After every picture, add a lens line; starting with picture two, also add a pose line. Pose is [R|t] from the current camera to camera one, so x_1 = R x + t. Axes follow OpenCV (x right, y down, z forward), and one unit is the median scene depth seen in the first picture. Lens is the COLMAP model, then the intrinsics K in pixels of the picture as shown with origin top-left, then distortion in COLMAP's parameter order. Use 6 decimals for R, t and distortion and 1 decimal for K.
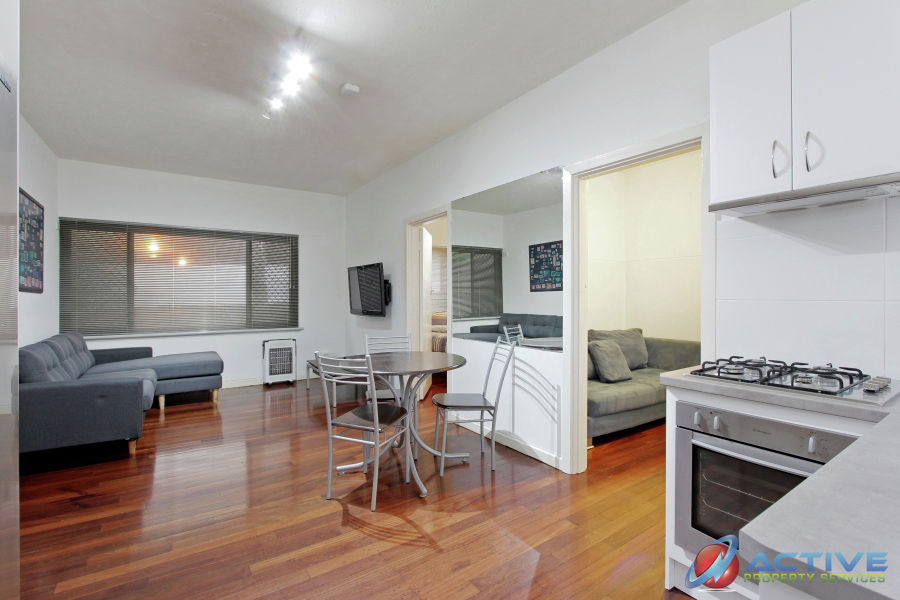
lens RADIAL K [[415.8, 0, 450.2], [0, 415.8, 299.6], [0, 0, 1]] dist [-0.000811, 0.000033]
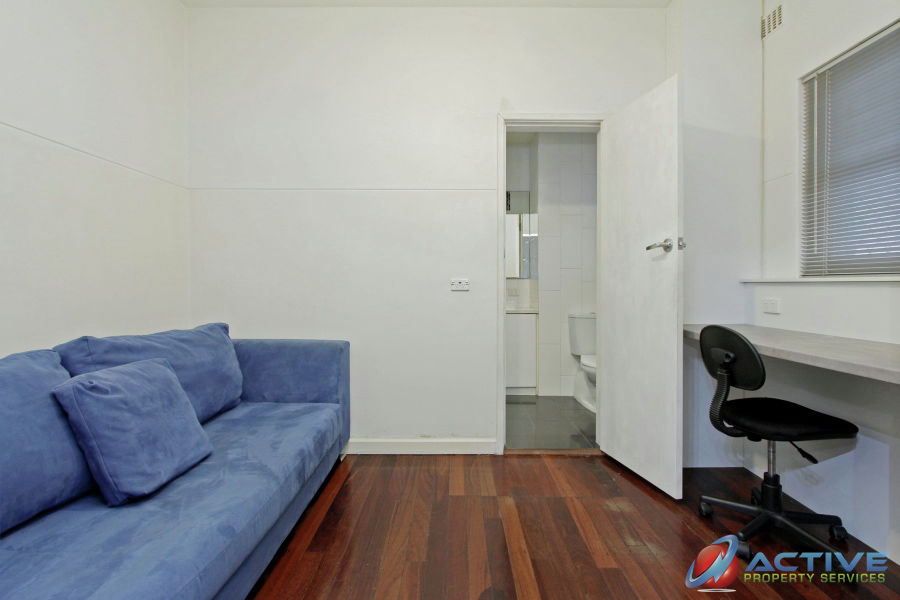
lens RADIAL K [[415.8, 0, 451.0], [0, 415.8, 292.4], [0, 0, 1]] dist [-0.000811, 0.000033]
pose [[0.574946, -0.010046, 0.818129, 0.227457], [0.000274, 0.999927, 0.012086, 0.029916], [-0.818191, -0.006724, 0.574907, 0.539881]]
